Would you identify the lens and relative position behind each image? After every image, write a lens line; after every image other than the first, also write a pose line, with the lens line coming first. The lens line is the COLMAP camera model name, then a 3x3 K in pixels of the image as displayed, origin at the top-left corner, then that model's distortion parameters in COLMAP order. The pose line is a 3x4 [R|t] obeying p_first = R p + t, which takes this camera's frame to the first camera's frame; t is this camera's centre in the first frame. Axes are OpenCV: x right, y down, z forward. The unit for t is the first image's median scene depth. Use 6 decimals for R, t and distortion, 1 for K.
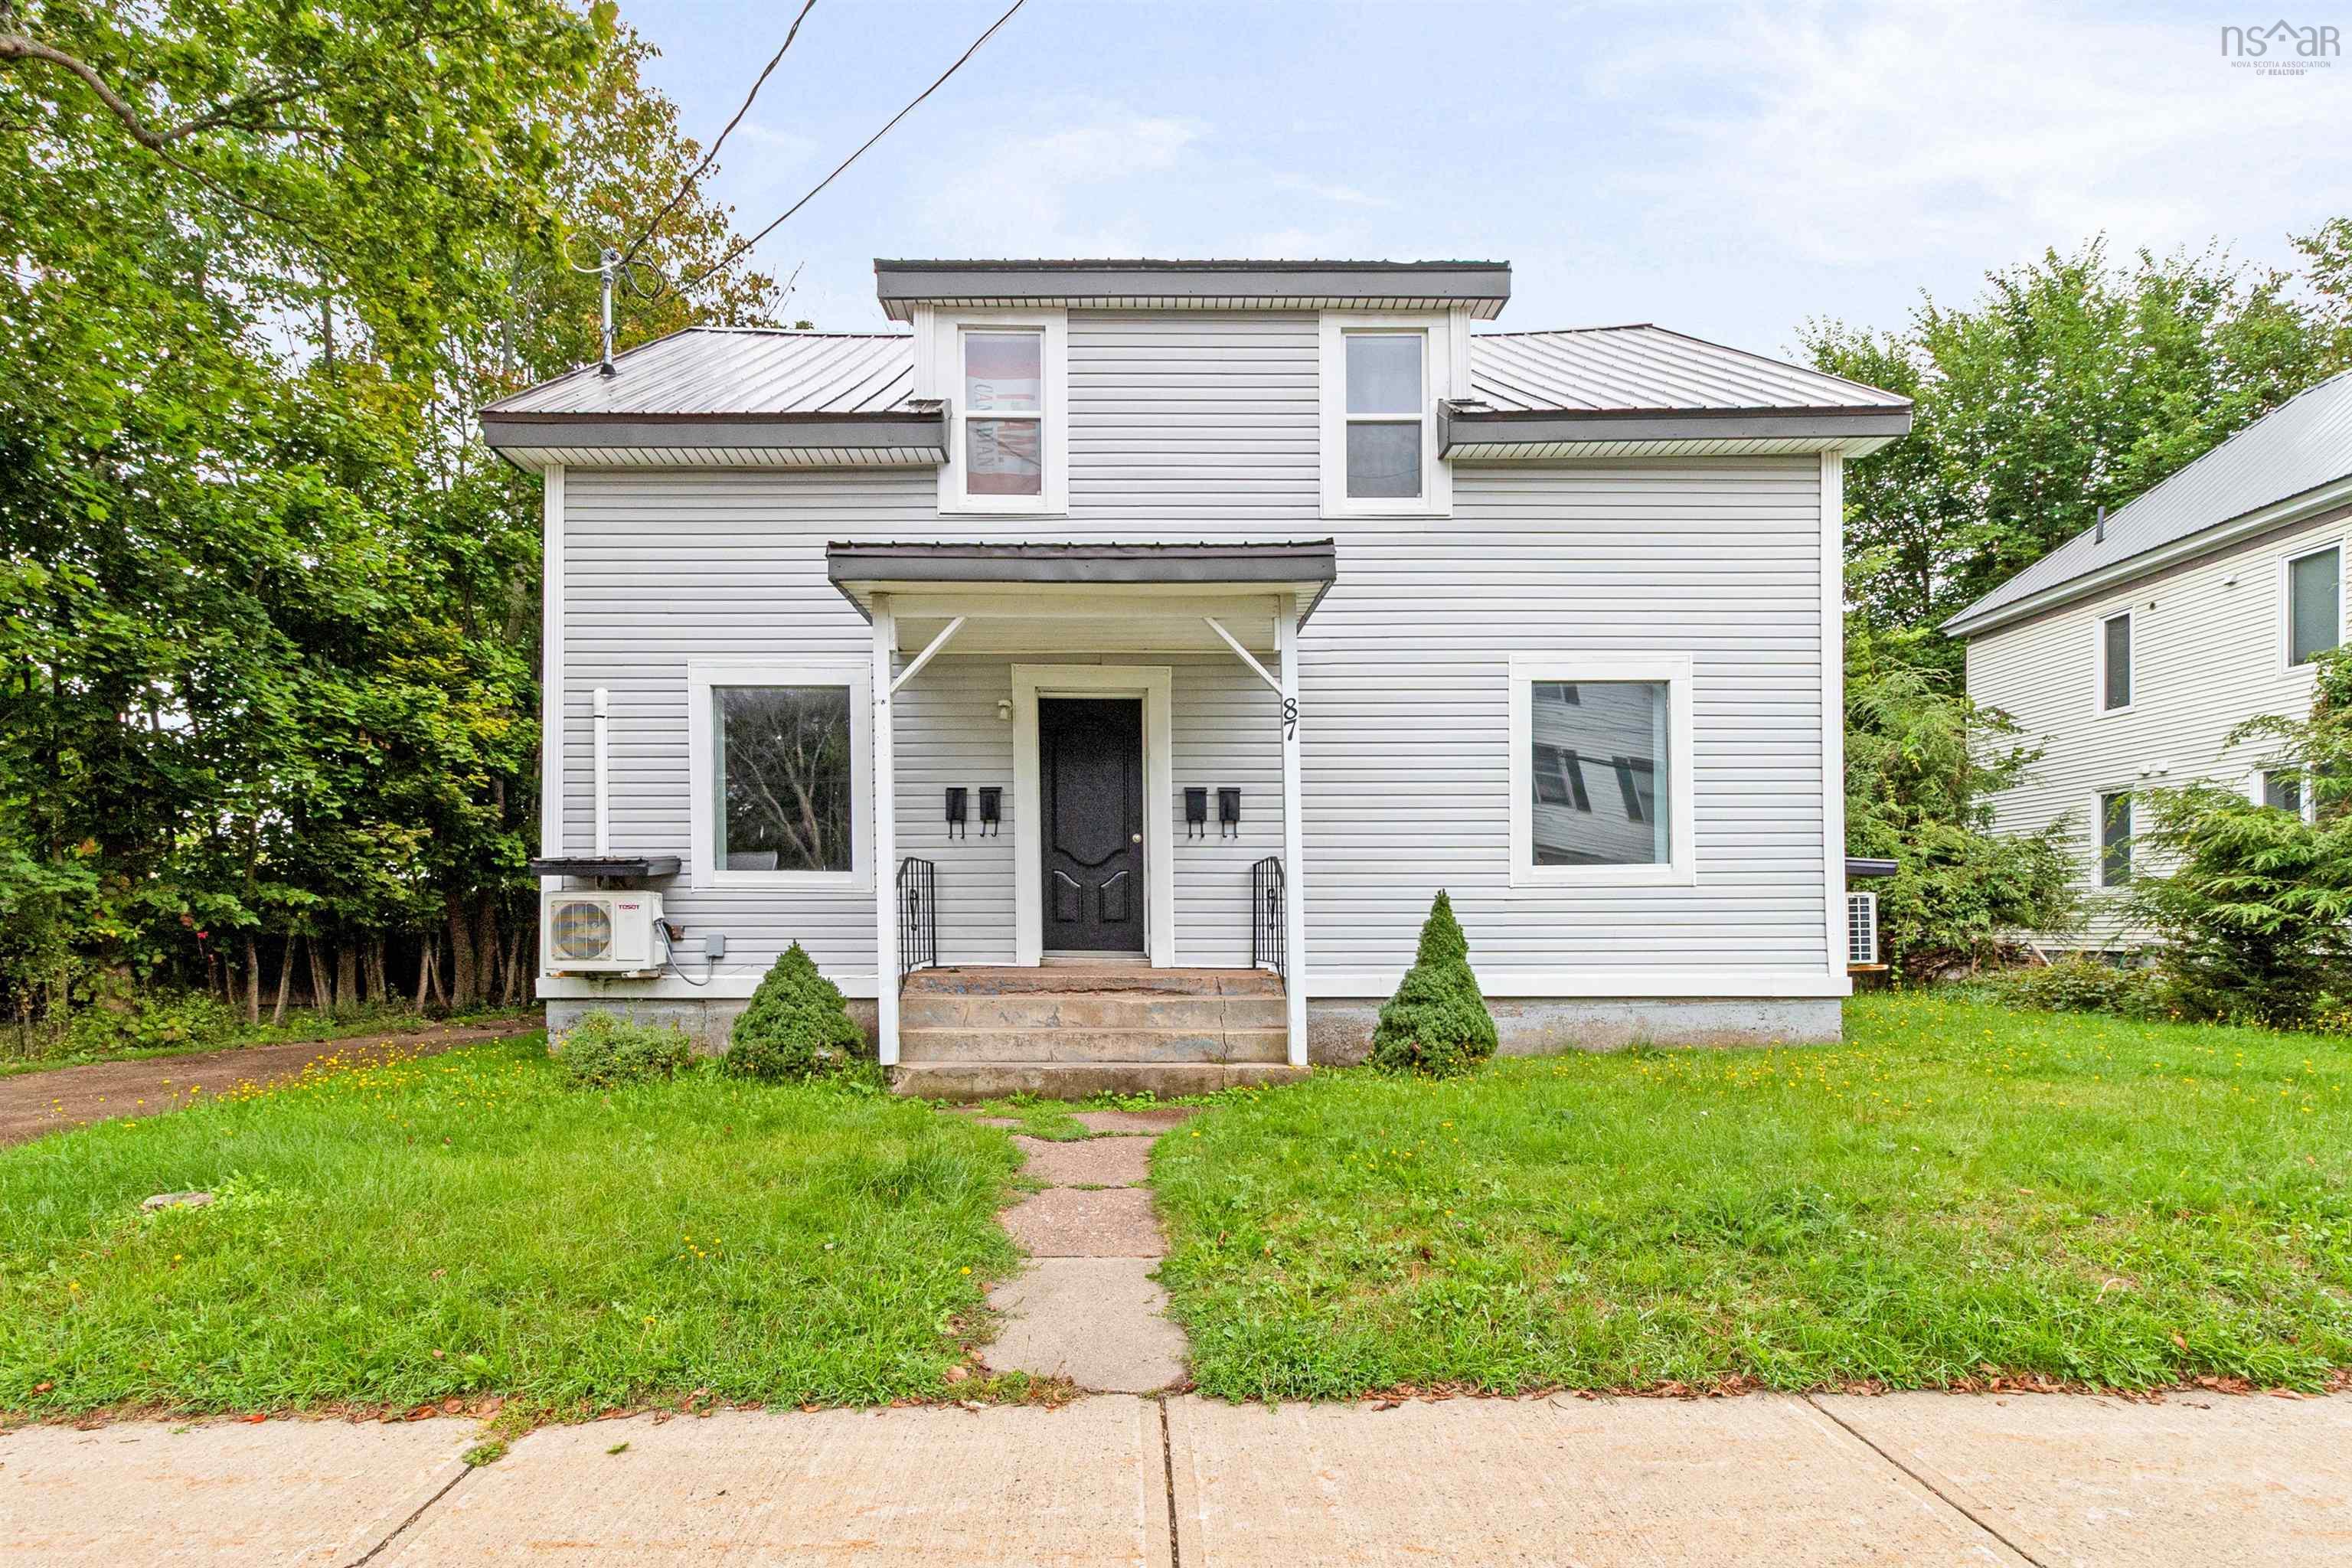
lens RADIAL K [[1102.0, 0, 1172.8], [0, 1102.0, 941.7], [0, 0, 1]] dist [-0.002876, -0.000474]
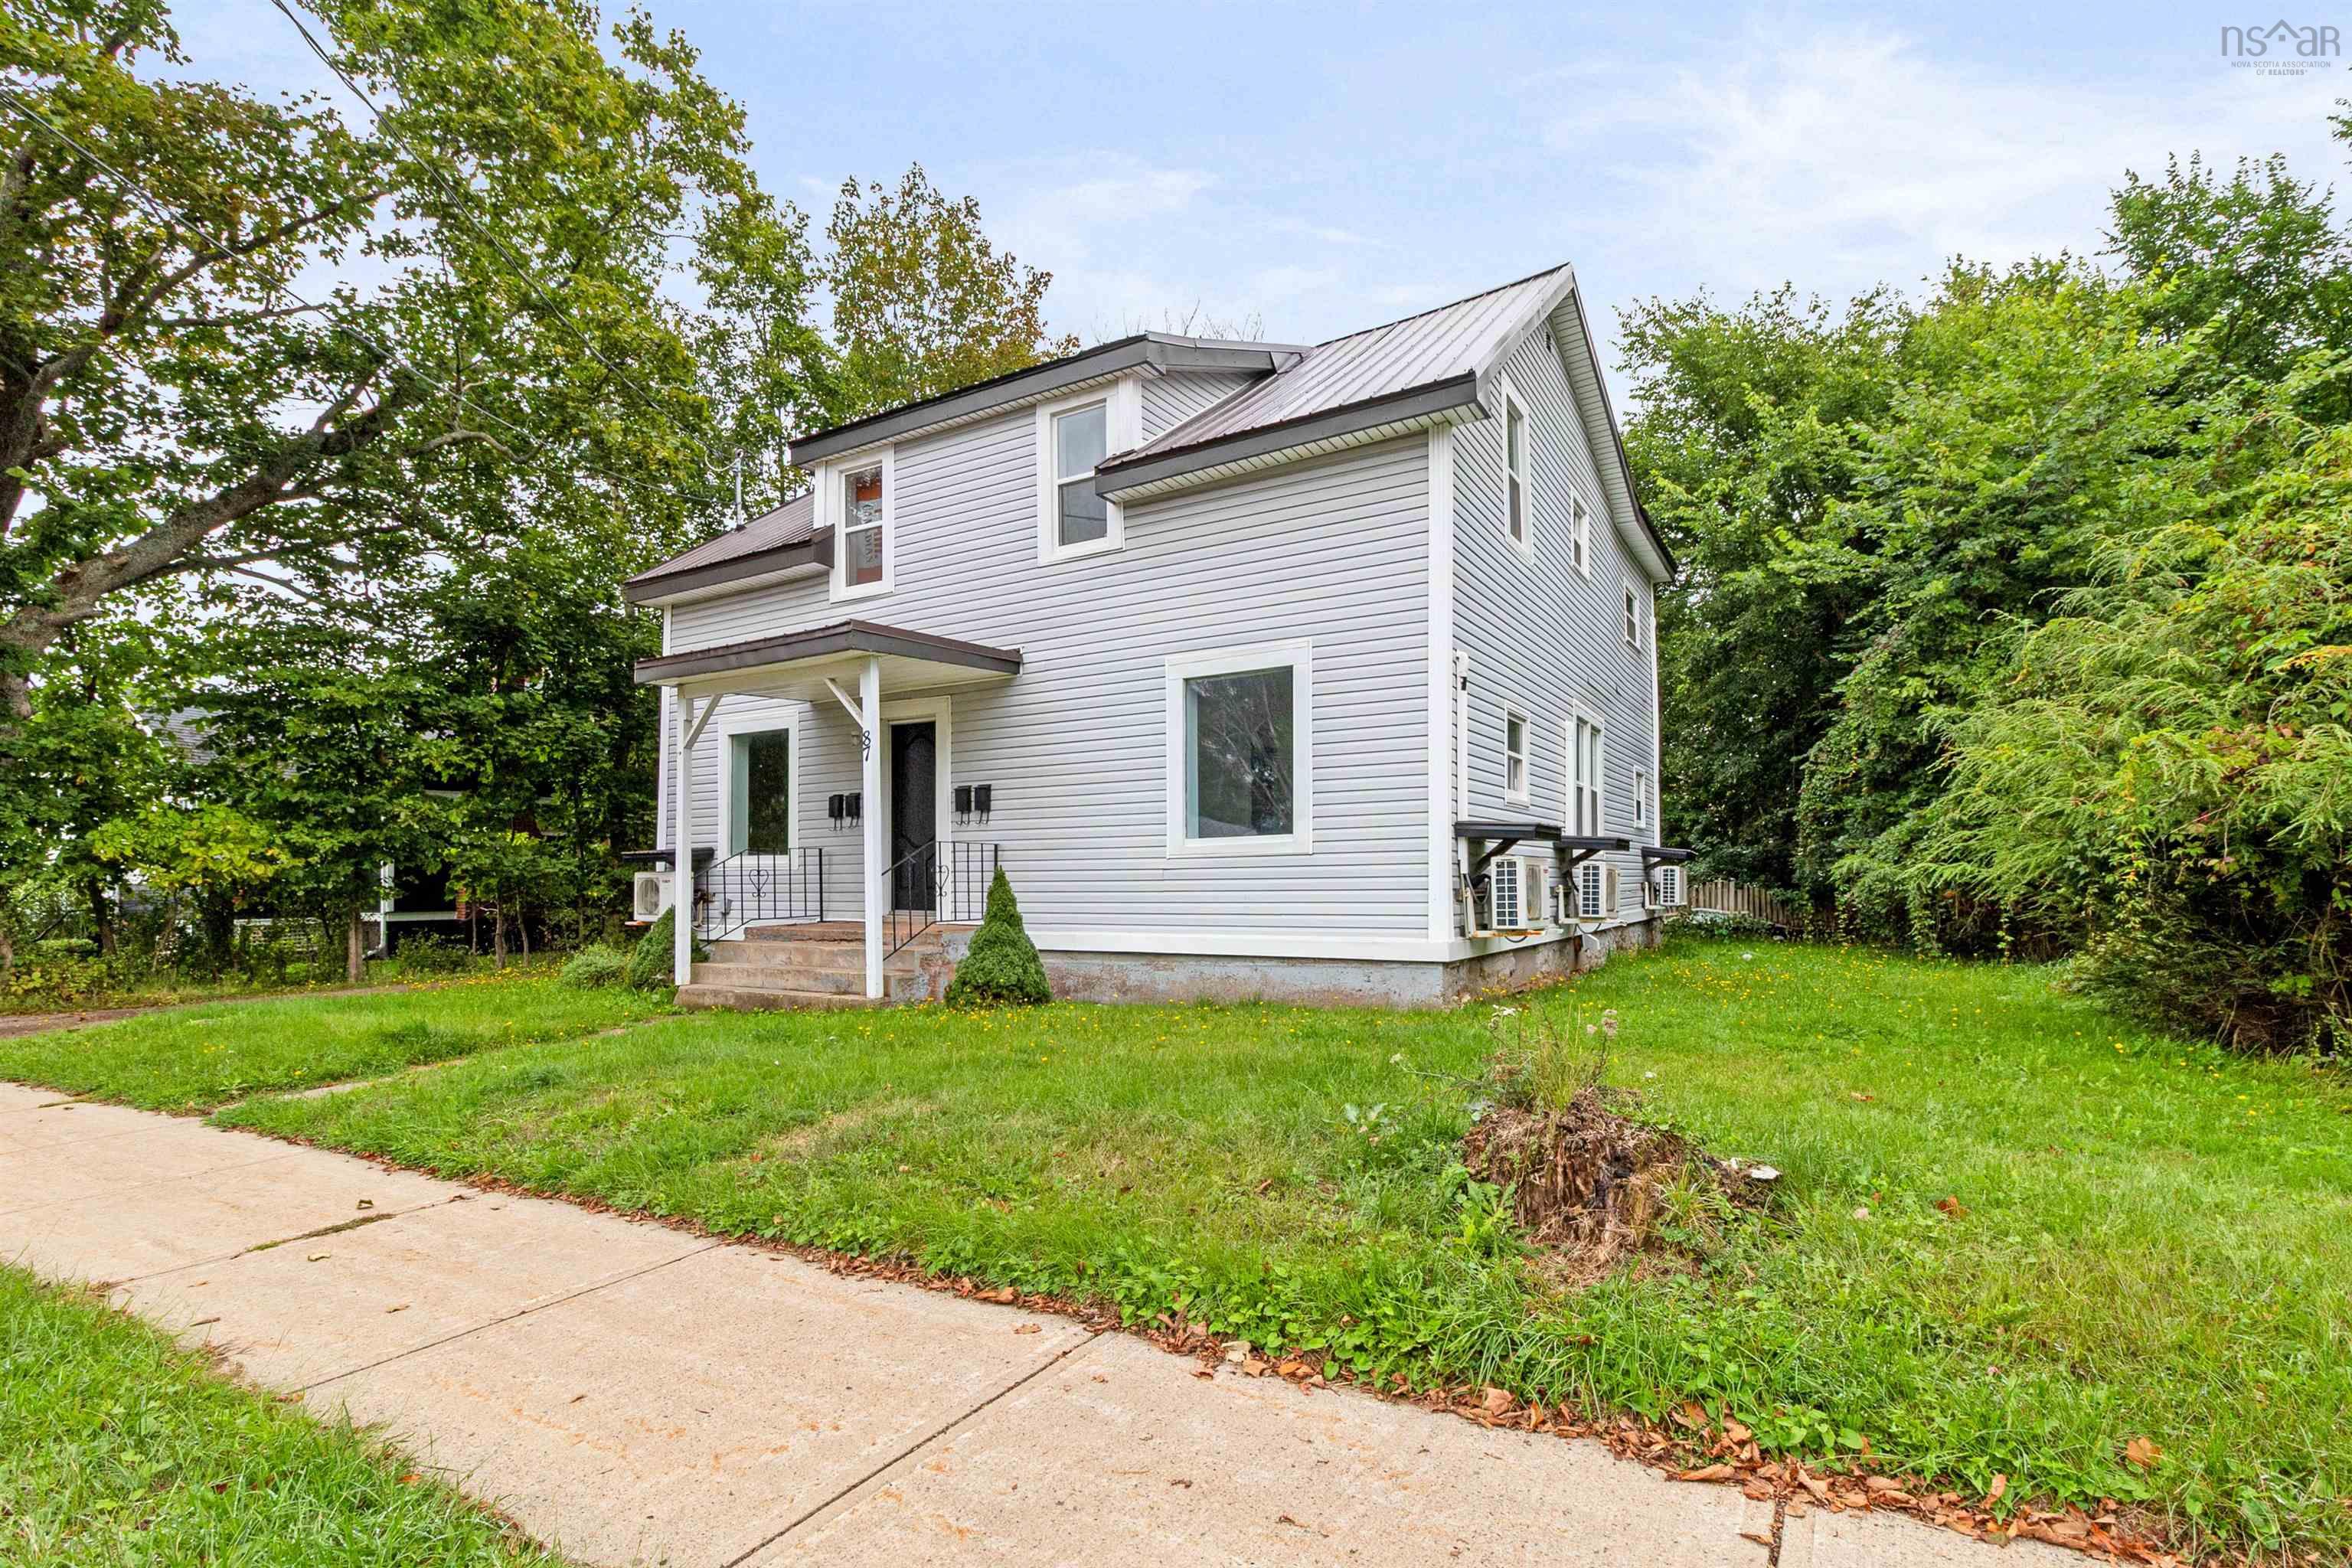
lens RADIAL K [[1114.1, 0, 1180.0], [0, 1114.1, 856.7], [0, 0, 1]] dist [0.000602, 0.000023]
pose [[0.856899, -0.018712, -0.515144, 0.916966], [-0.000315, 0.999322, -0.036823, -0.007876], [0.515484, 0.031716, 0.856312, 0.006055]]
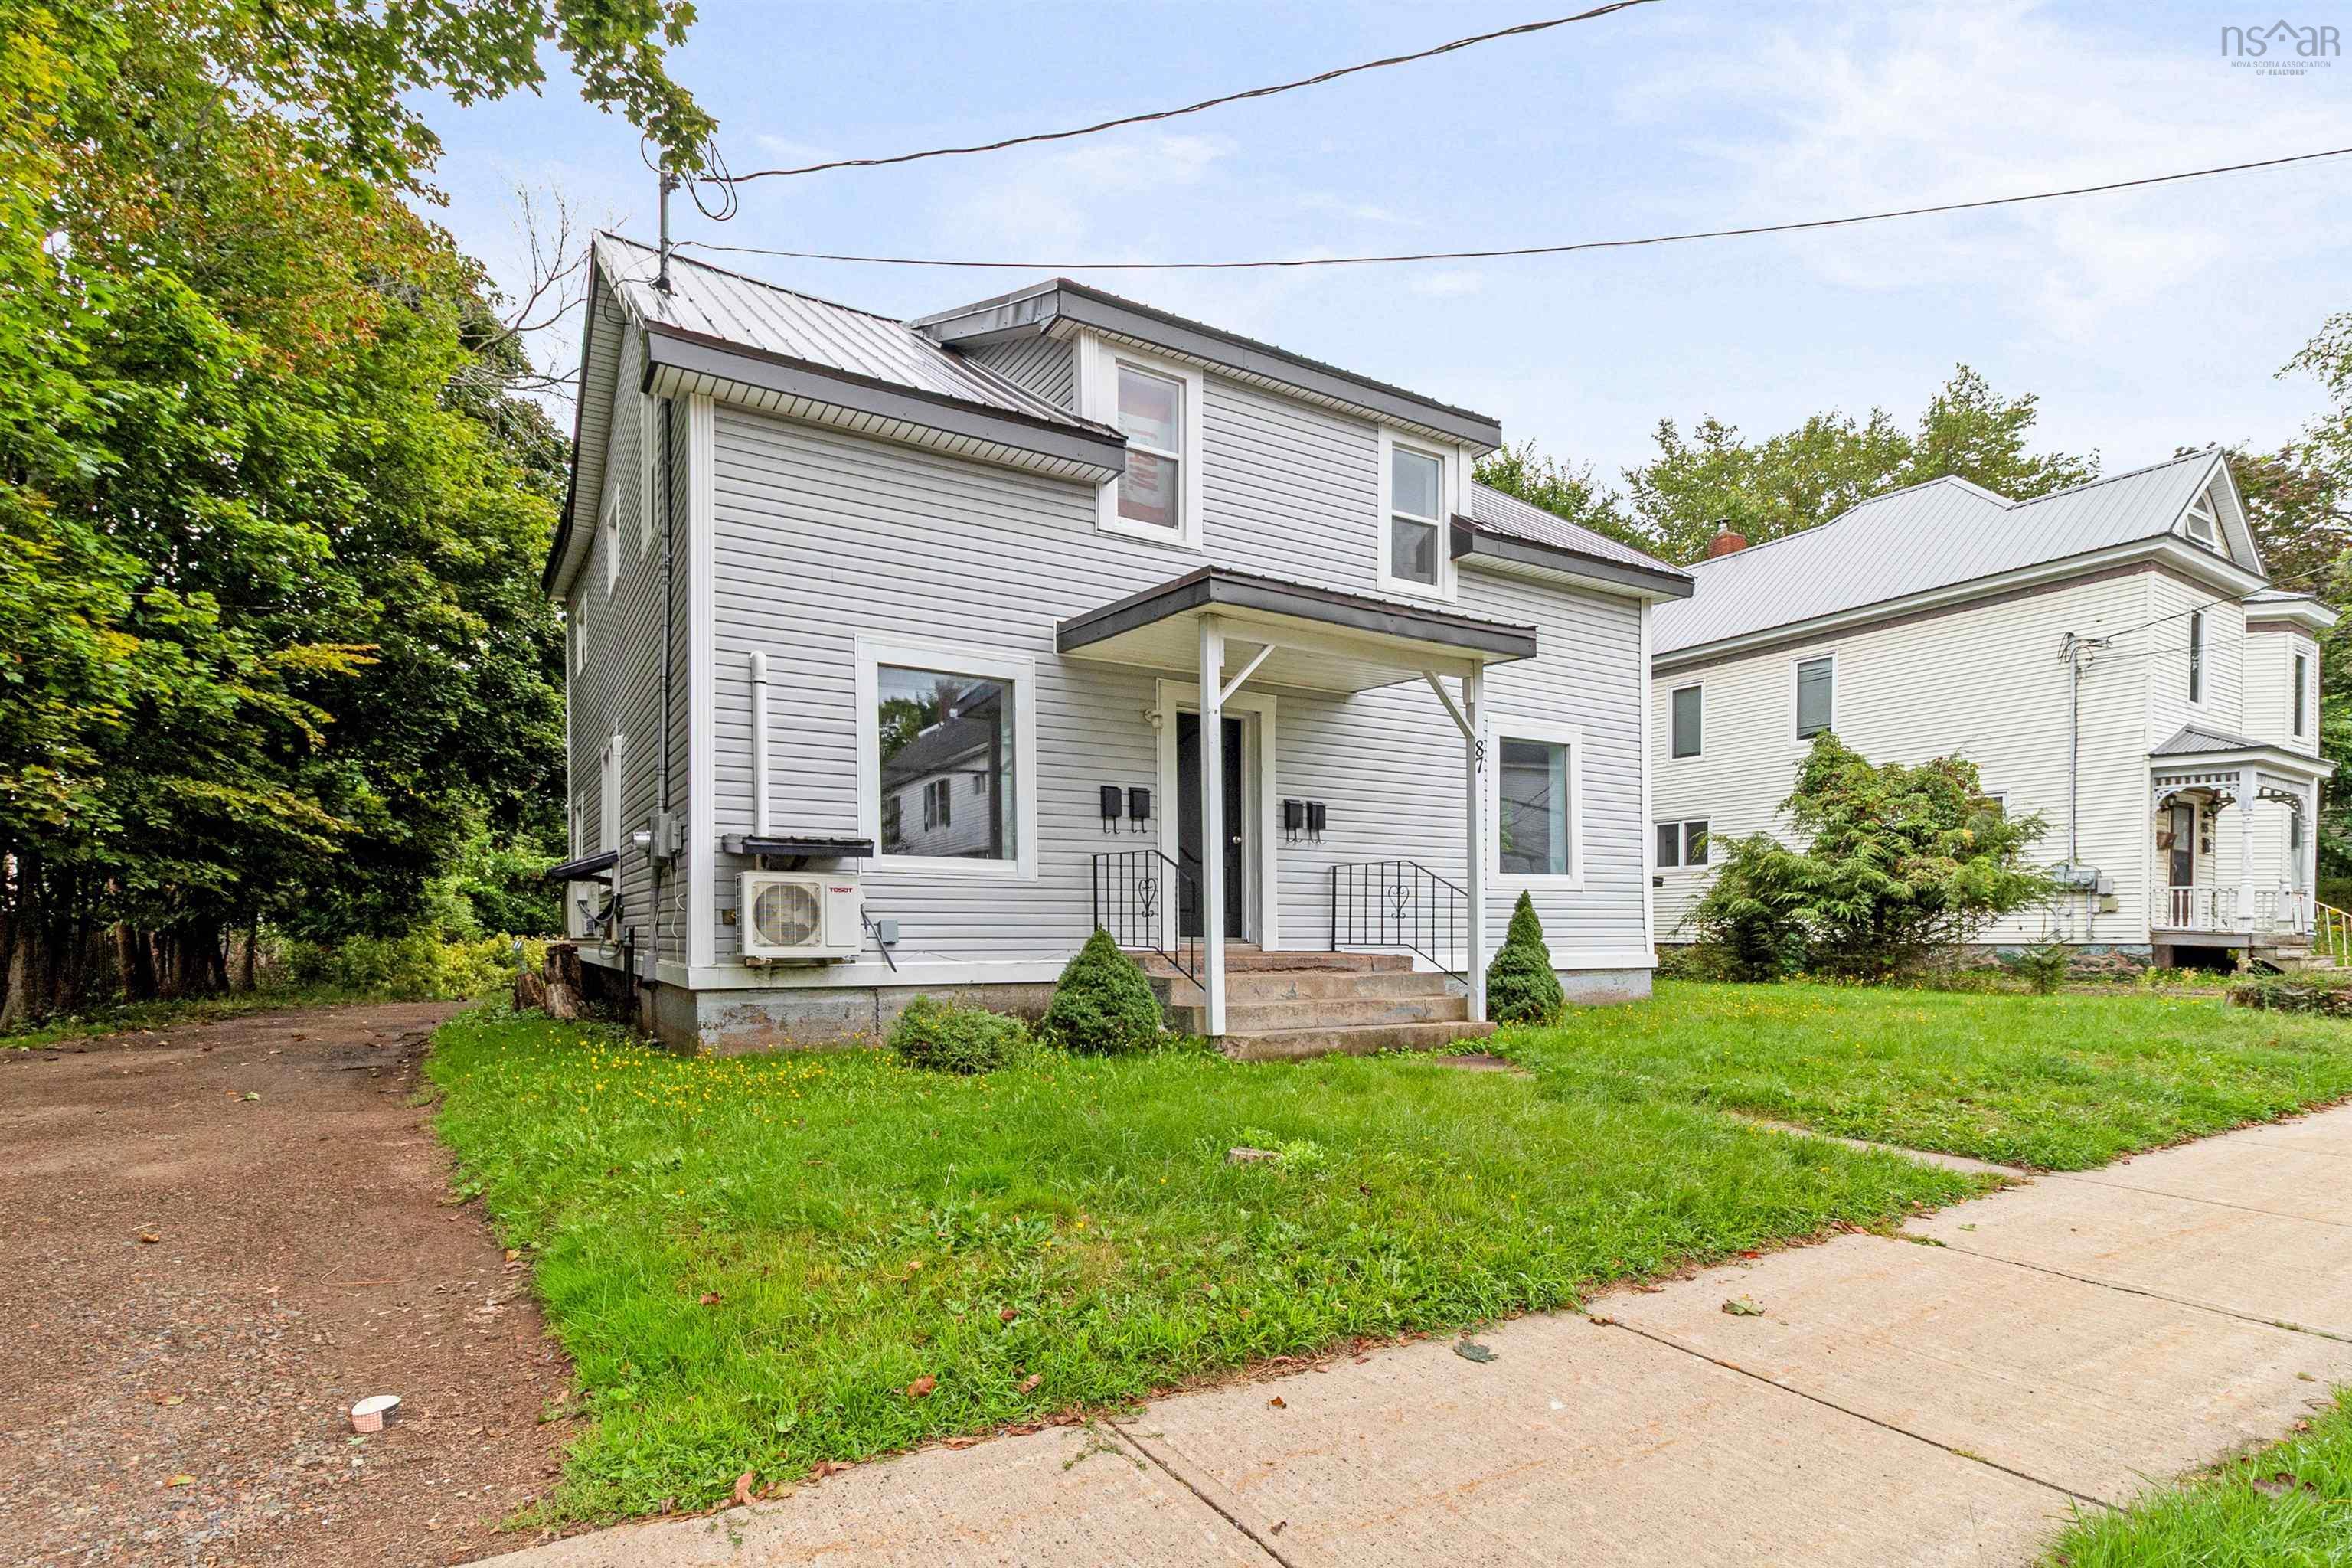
lens RADIAL K [[1112.6, 0, 1179.5], [0, 1112.6, 944.5], [0, 0, 1]] dist [0.001204, 0.000084]
pose [[0.866243, -0.003361, 0.499611, -0.687238], [-0.000725, 0.999968, 0.007983, 0.006848], [-0.499622, -0.007278, 0.866213, 0.017234]]
